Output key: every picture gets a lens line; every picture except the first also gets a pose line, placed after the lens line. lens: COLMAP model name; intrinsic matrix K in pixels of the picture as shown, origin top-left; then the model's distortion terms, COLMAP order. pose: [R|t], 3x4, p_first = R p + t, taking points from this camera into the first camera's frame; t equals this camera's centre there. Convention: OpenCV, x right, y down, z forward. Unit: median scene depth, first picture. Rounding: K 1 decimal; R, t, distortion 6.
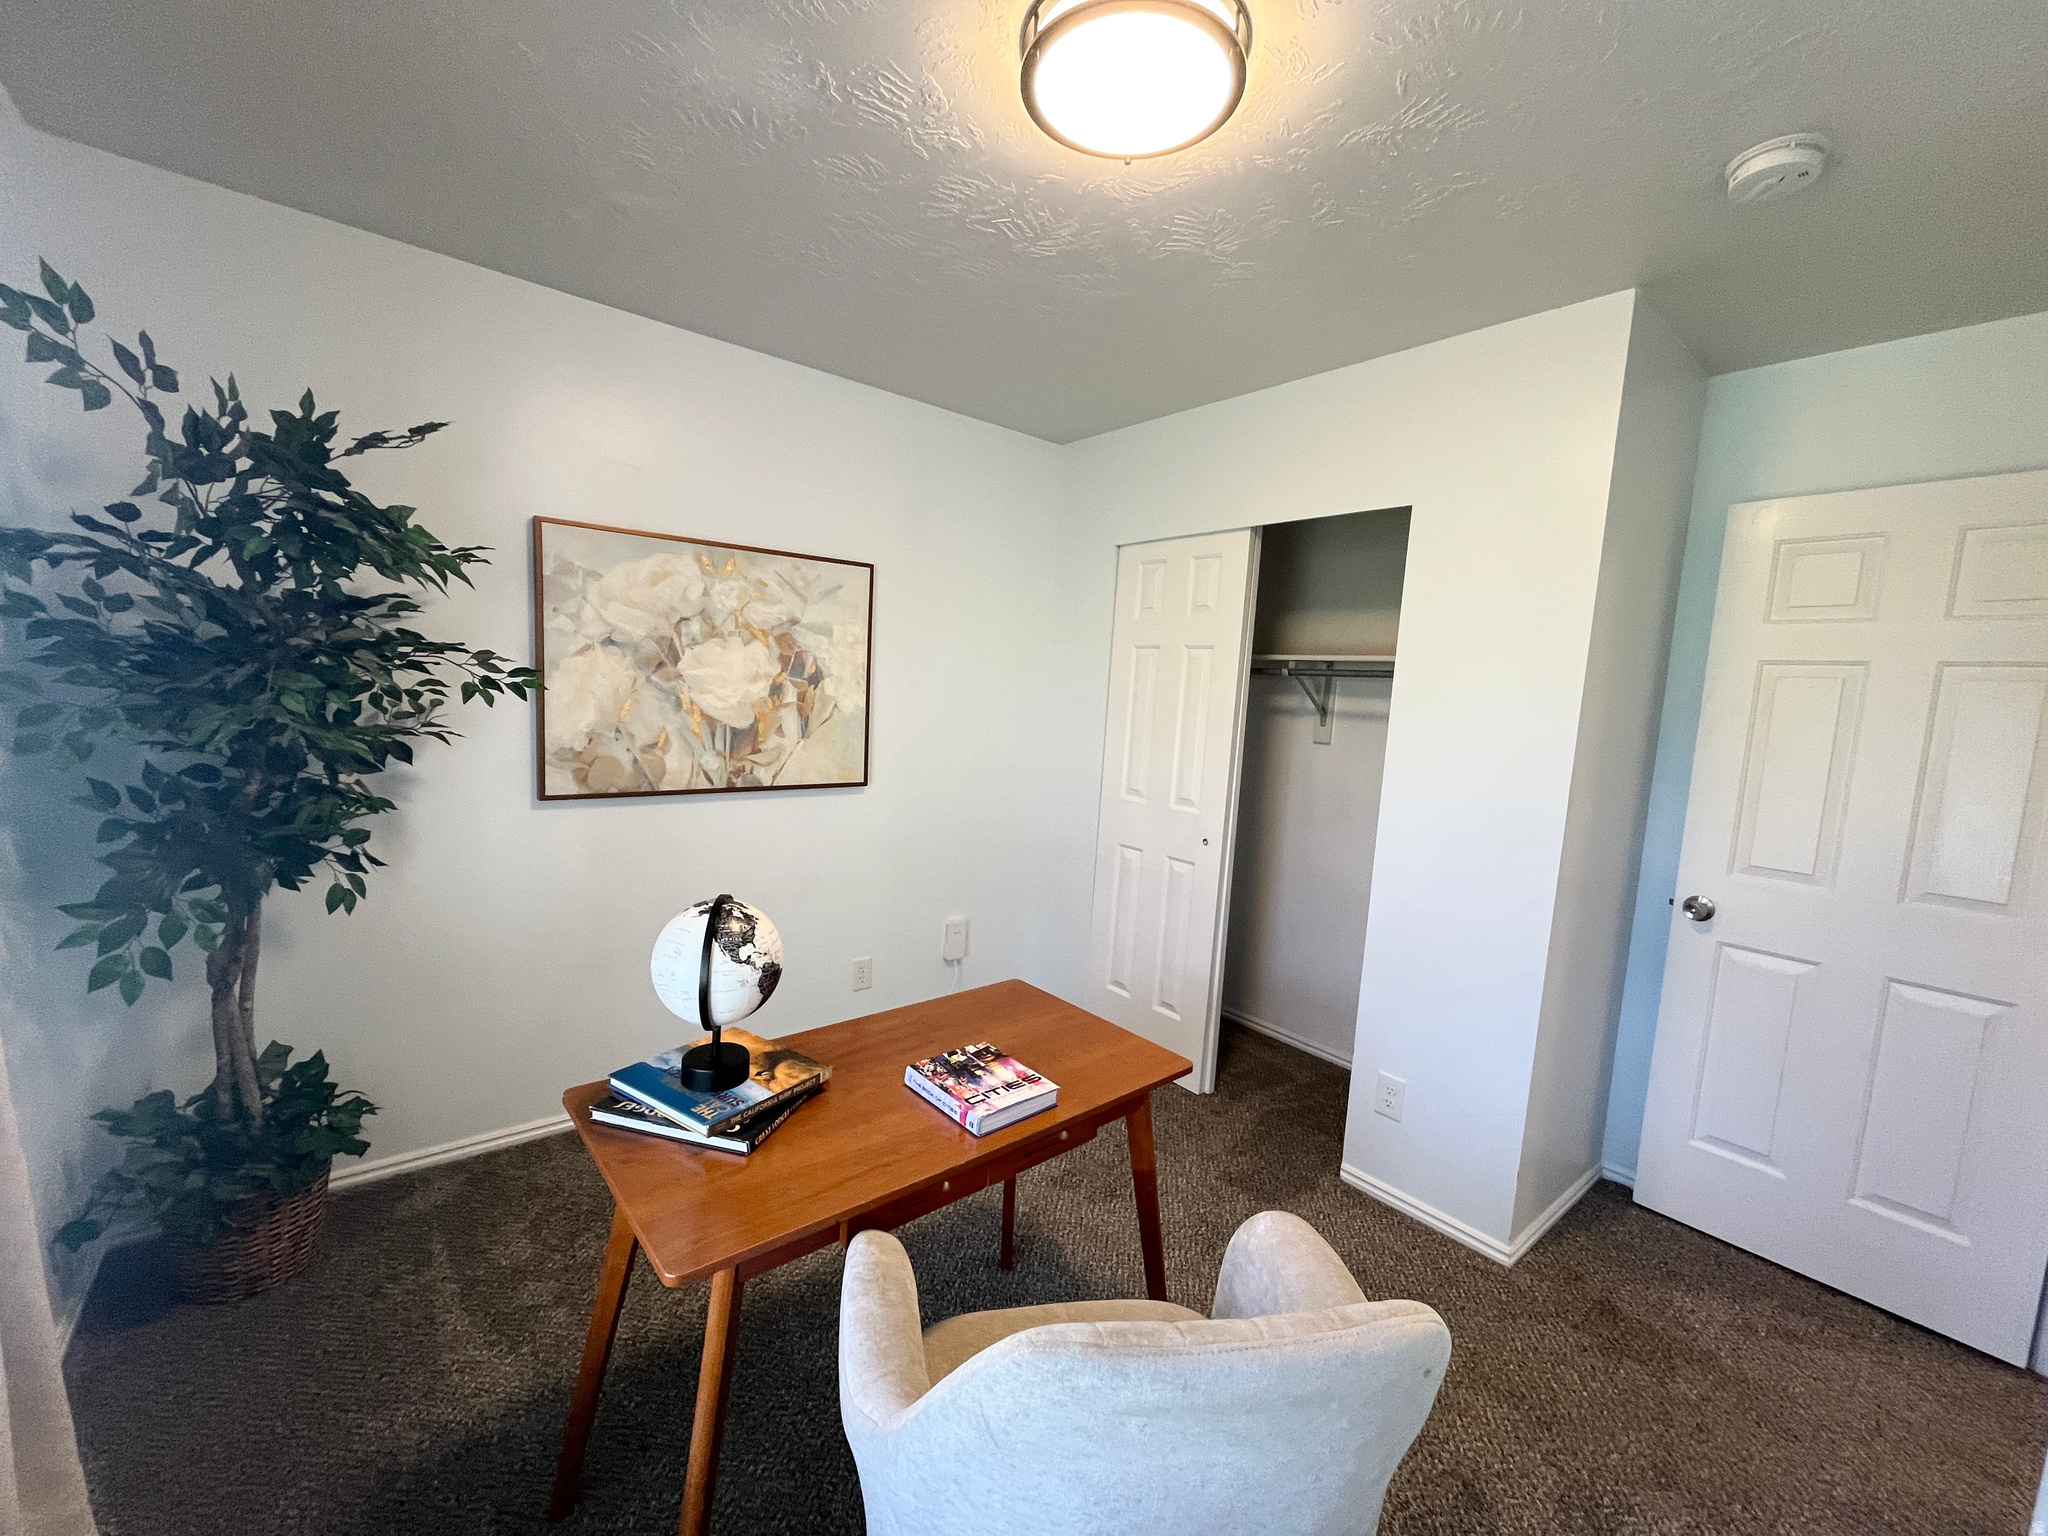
lens RADIAL K [[822.8, 0, 1026.6], [0, 822.8, 763.9], [0, 0, 1]] dist [-0.004029, -0.000228]
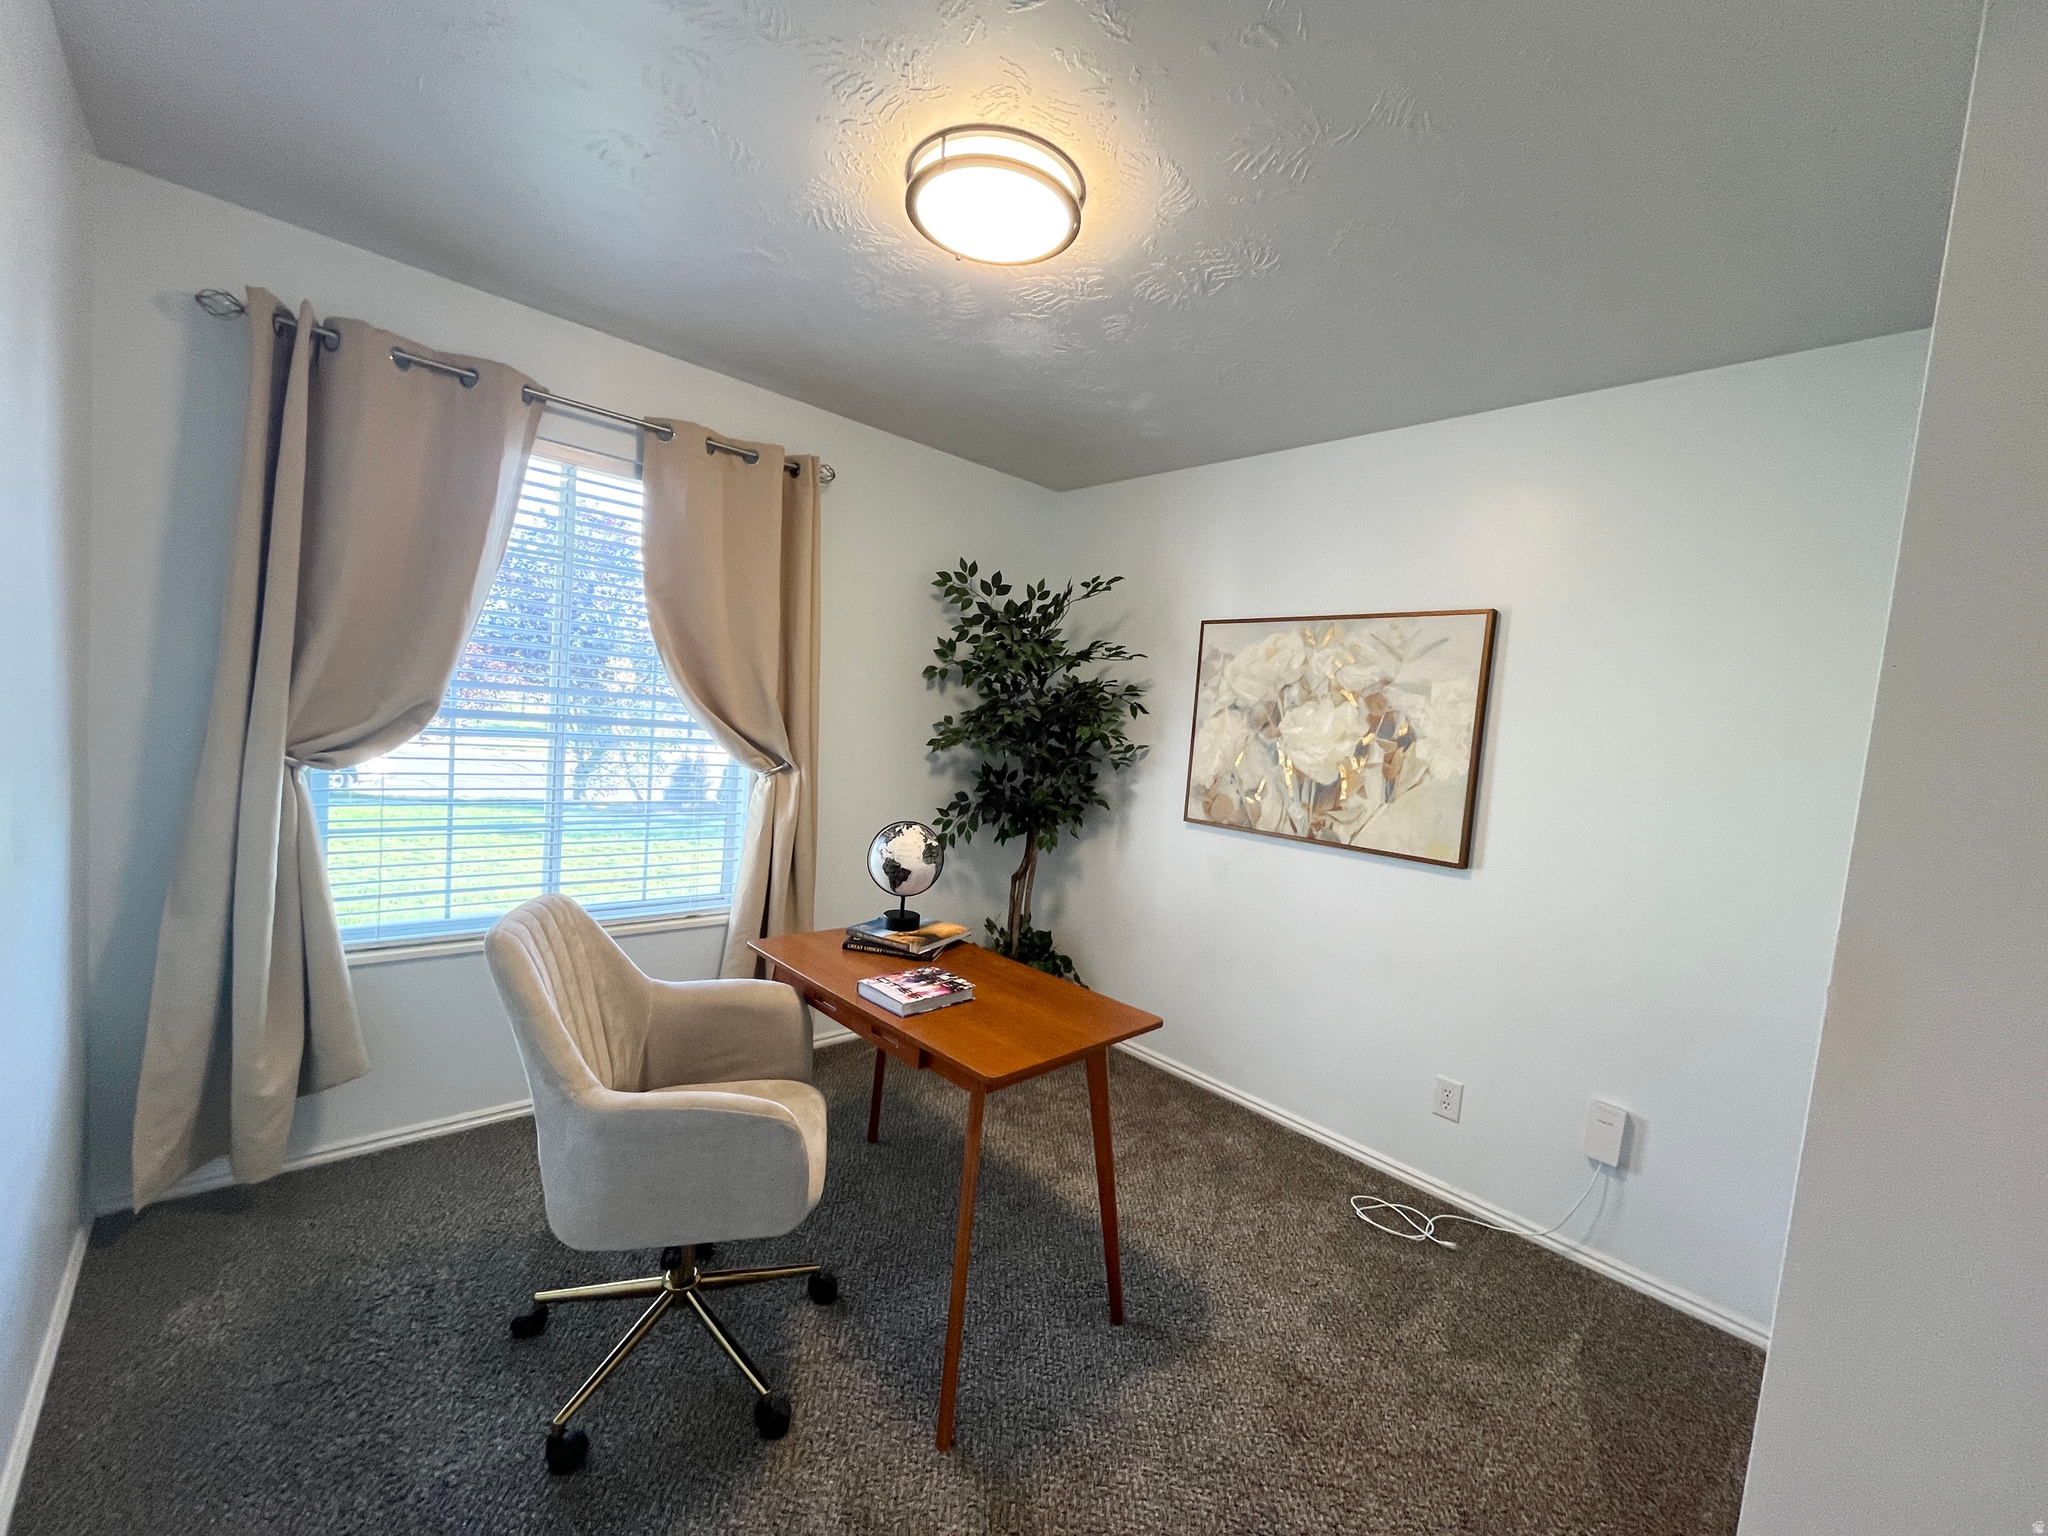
lens RADIAL K [[822.8, 0, 1028.0], [0, 822.8, 770.4], [0, 0, 1]] dist [-0.004029, -0.000228]
pose [[0.068294, 0.012873, -0.997582, 0.714029], [-0.175917, 0.984405, 0.000660, 0.005587], [0.982033, 0.175447, 0.069494, 0.571422]]
